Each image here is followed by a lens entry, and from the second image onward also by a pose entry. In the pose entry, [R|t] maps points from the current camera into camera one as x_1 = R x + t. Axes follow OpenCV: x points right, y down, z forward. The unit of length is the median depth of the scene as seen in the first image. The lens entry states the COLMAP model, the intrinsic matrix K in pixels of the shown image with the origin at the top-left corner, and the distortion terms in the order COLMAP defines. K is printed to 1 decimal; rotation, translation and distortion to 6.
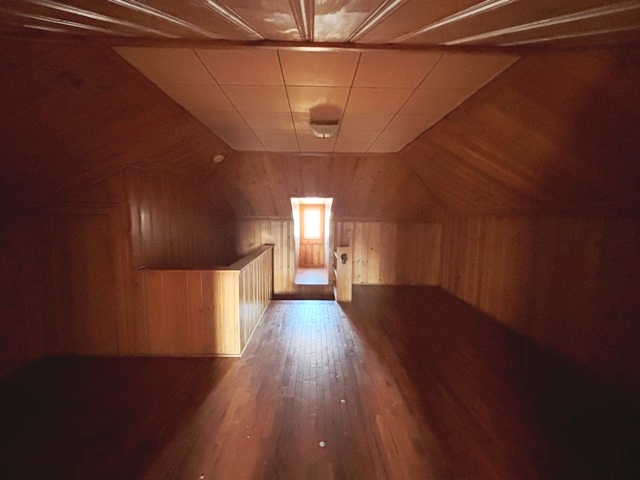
lens RADIAL K [[258.1, 0, 320.0], [0, 258.1, 240.0], [0, 0, 1]] dist [-0.000464, 0.004020]
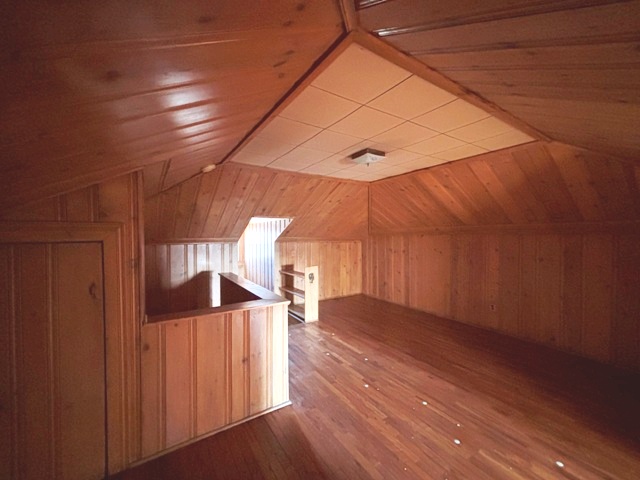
lens RADIAL K [[258.1, 0, 320.0], [0, 258.1, 240.0], [0, 0, 1]] dist [-0.000464, 0.004020]
pose [[0.846909, -0.028111, 0.530993, -0.425780], [0.067272, 0.996242, -0.054554, -0.019666], [-0.527464, 0.081924, 0.845618, 0.120134]]
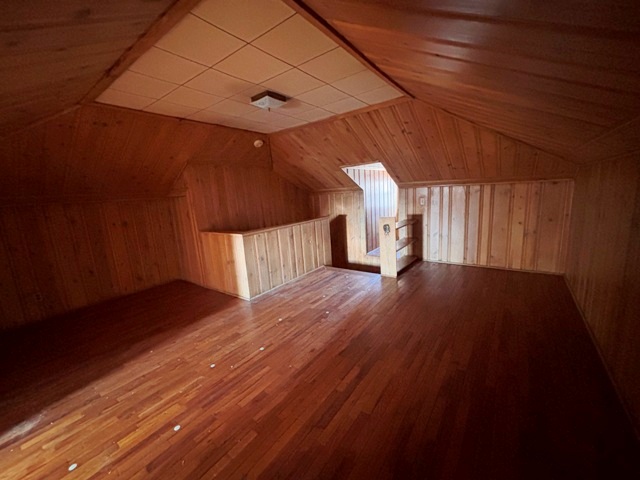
lens RADIAL K [[258.1, 0, 320.0], [0, 258.1, 240.0], [0, 0, 1]] dist [-0.000464, 0.004020]
pose [[0.788359, 0.050798, -0.613114, 0.484534], [0.013449, 0.994924, 0.099725, 0.016546], [0.615068, -0.086865, 0.783675, 0.147133]]
